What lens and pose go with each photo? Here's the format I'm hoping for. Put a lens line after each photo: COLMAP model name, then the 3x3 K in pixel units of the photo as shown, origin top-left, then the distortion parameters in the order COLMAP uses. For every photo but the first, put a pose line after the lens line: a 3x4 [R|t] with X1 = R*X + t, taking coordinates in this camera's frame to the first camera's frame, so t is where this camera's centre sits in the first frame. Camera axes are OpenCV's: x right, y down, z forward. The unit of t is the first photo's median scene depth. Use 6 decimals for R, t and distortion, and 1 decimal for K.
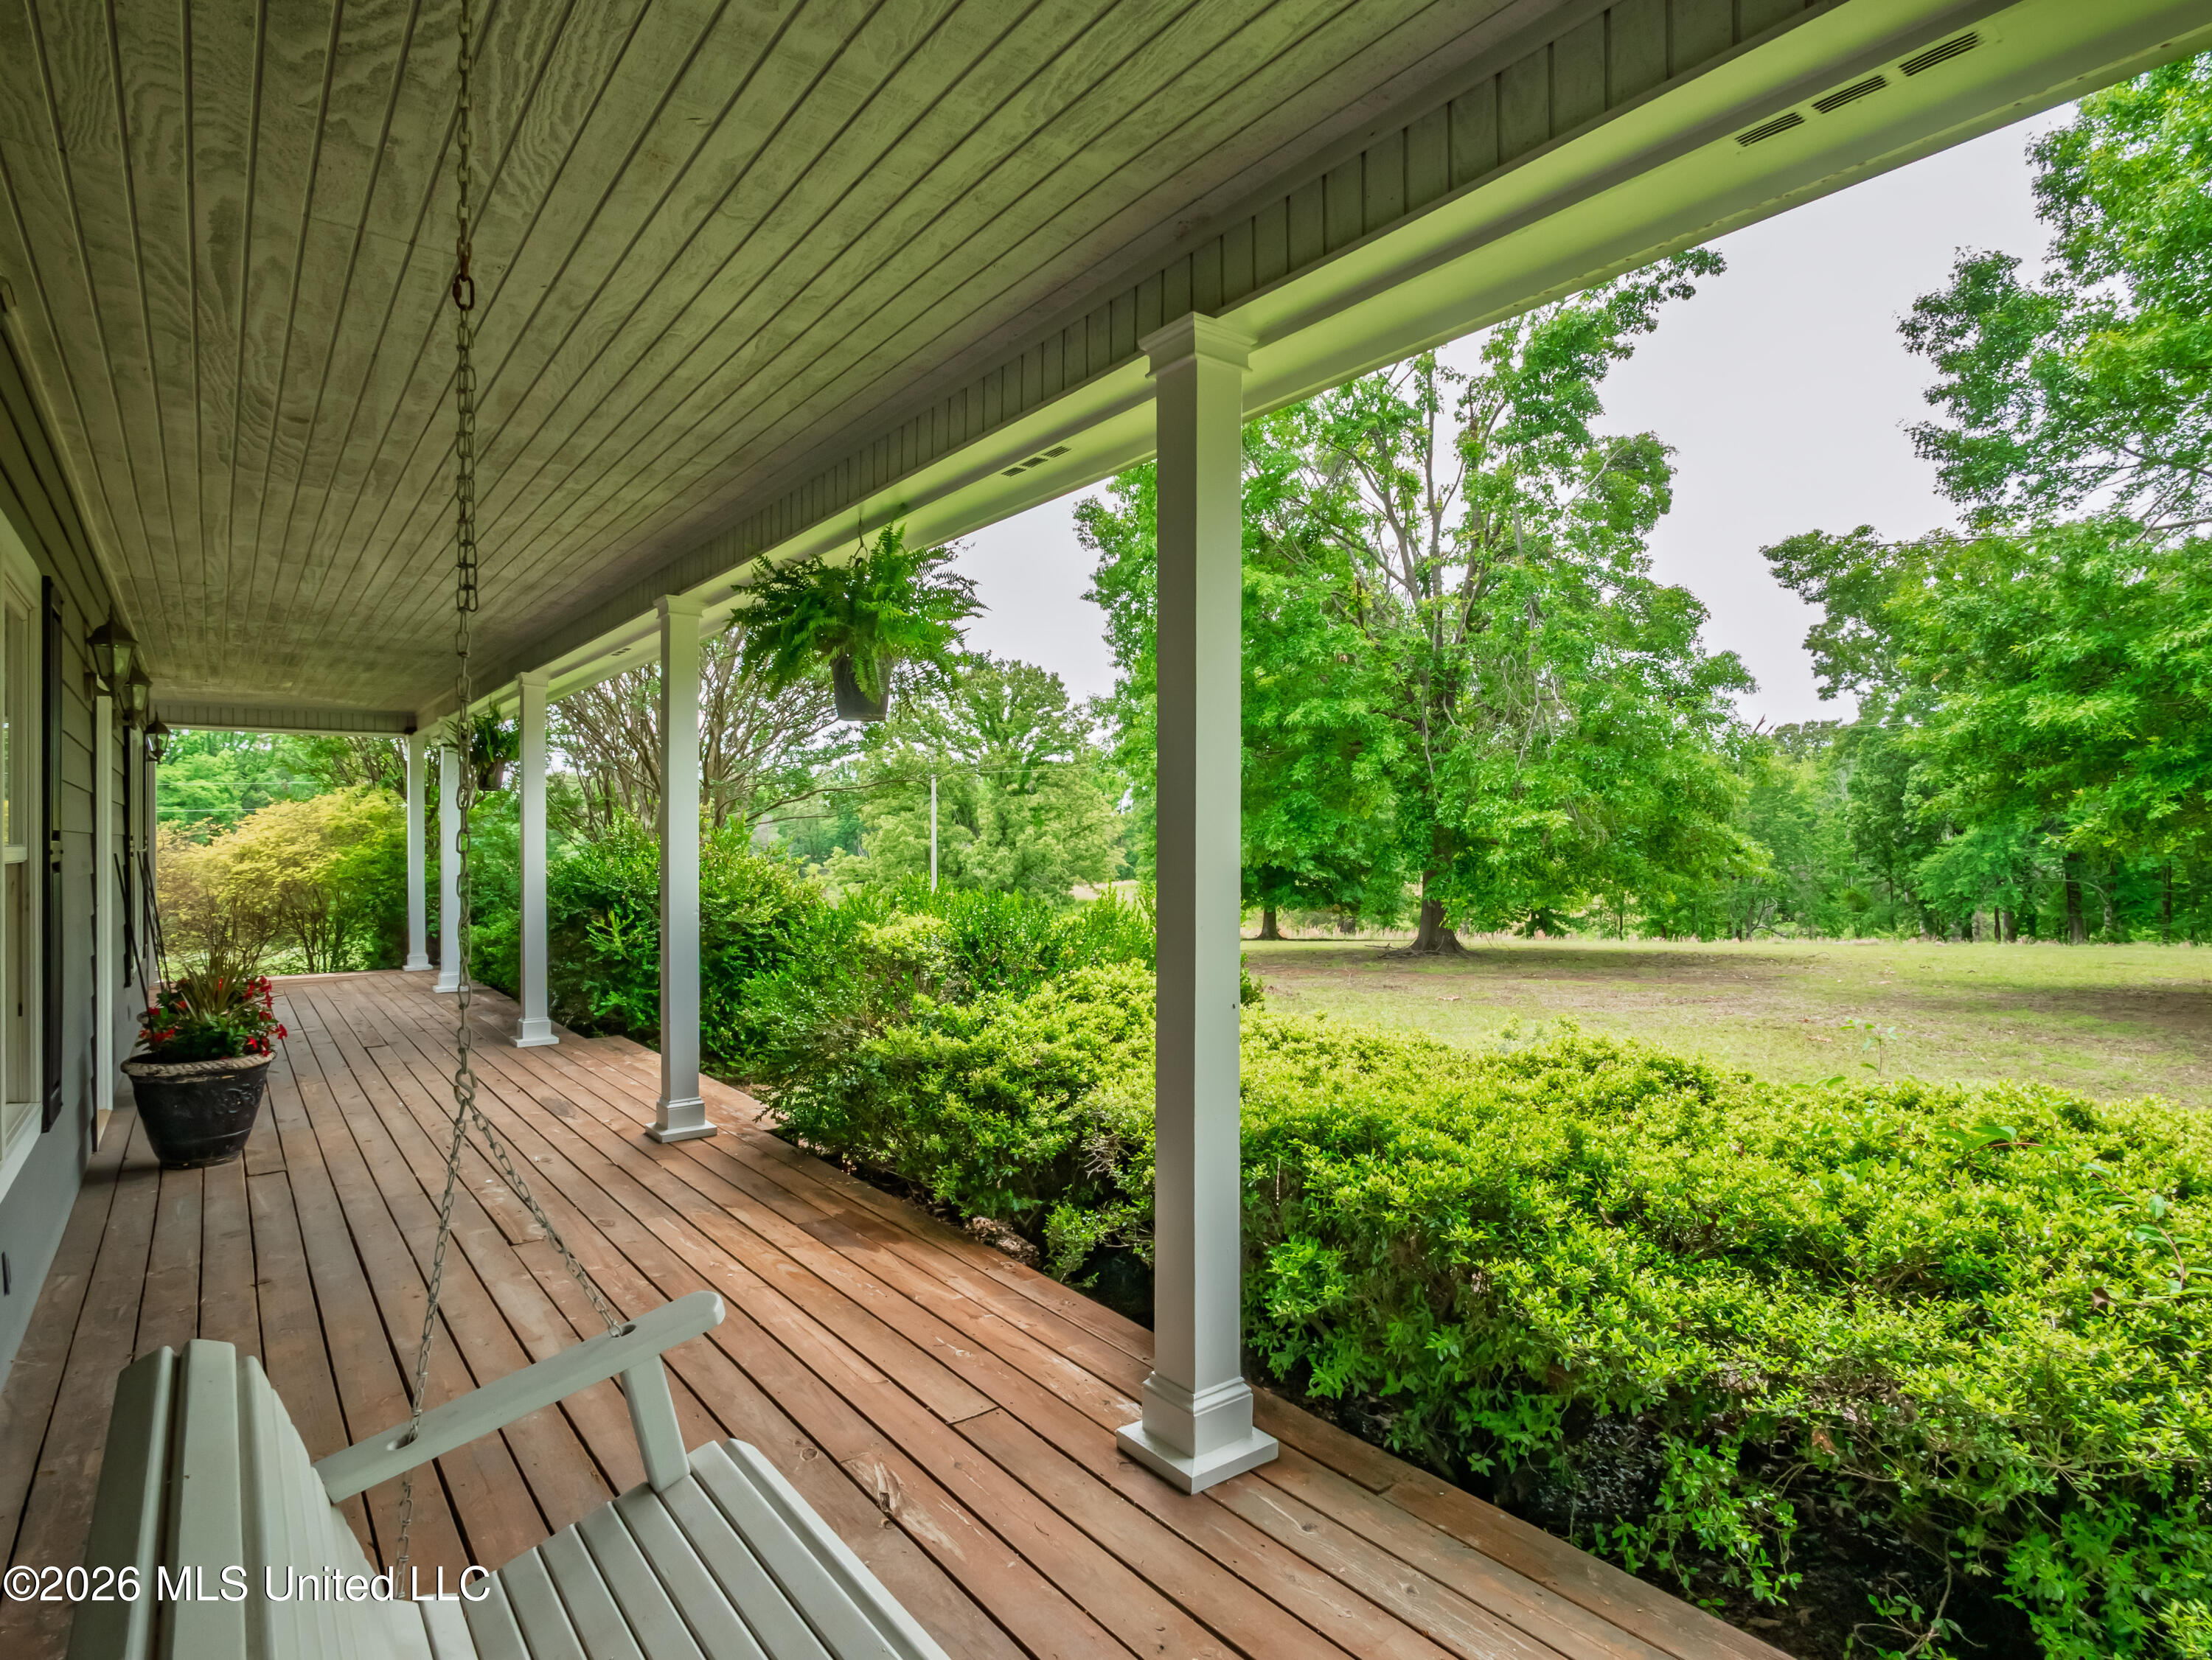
lens RADIAL K [[1201.9, 0, 1126.5], [0, 1201.9, 832.7], [0, 0, 1]] dist [-0.002787, -0.000501]
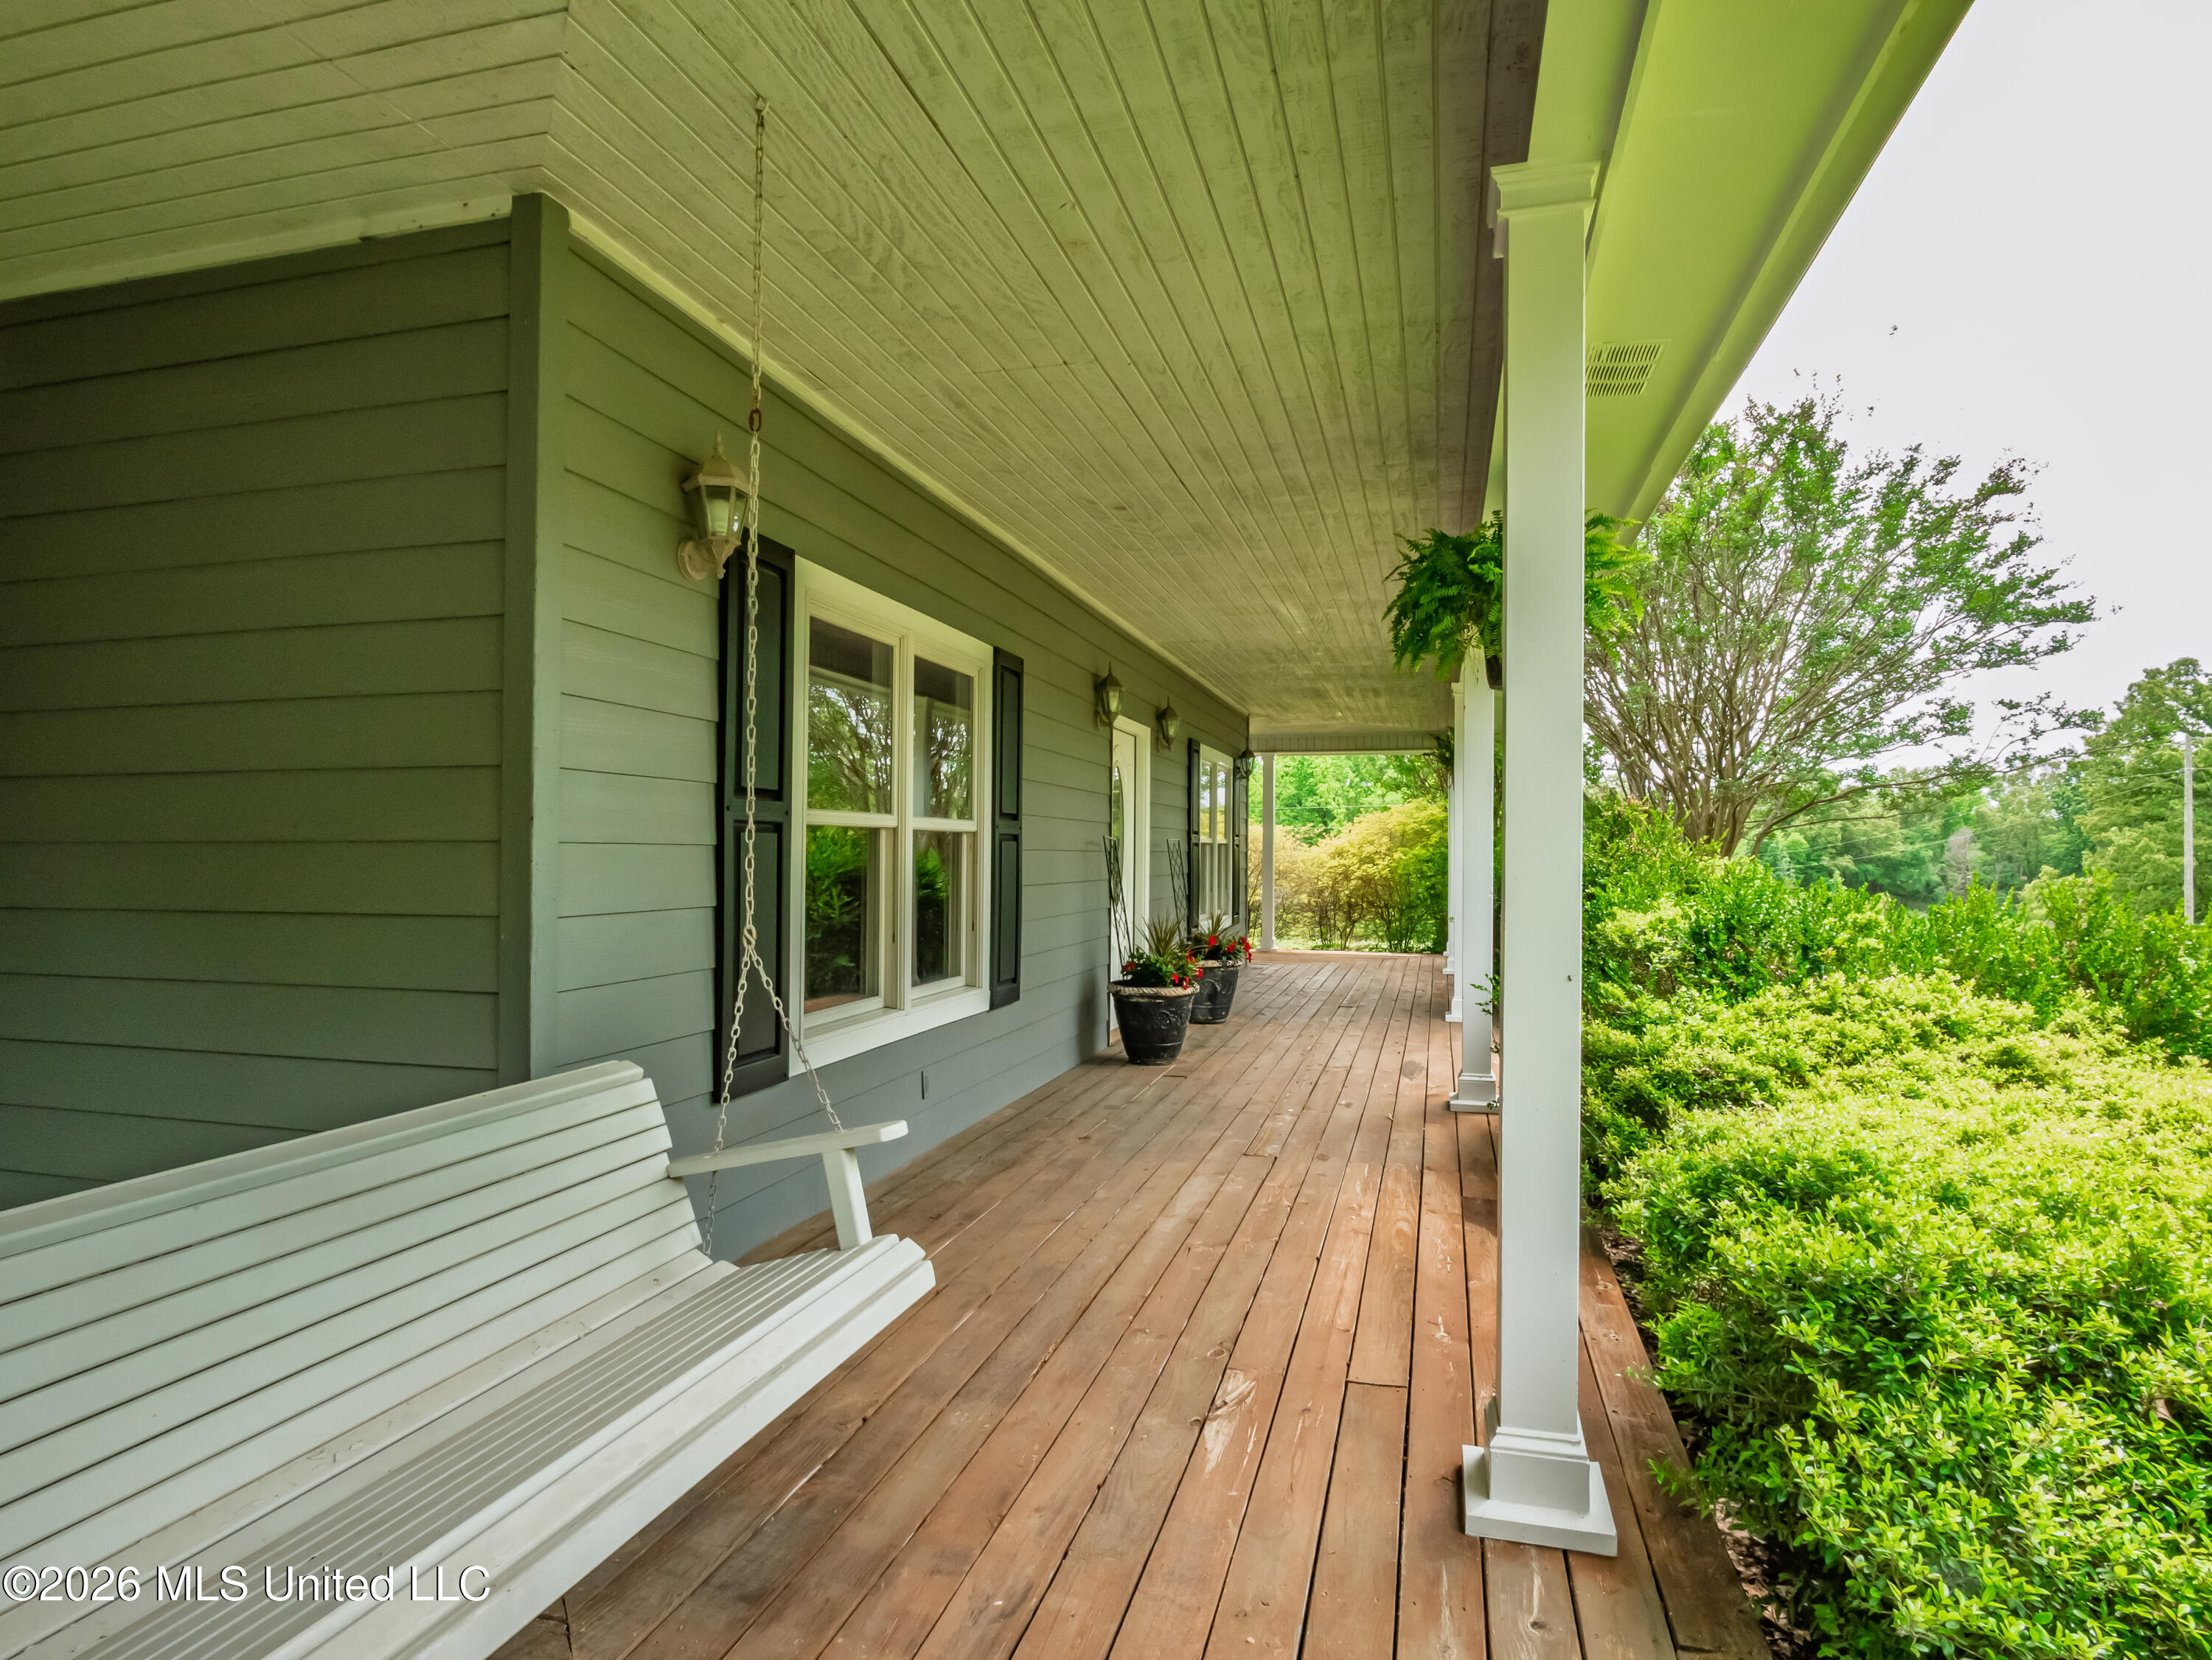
lens RADIAL K [[1201.9, 0, 1124.7], [0, 1201.9, 831.5], [0, 0, 1]] dist [-0.002787, -0.000501]
pose [[0.612422, -0.005534, -0.790511, 0.297077], [-0.006167, 0.999912, -0.011777, 0.028829], [0.790507, 0.012088, 0.612334, 0.136899]]
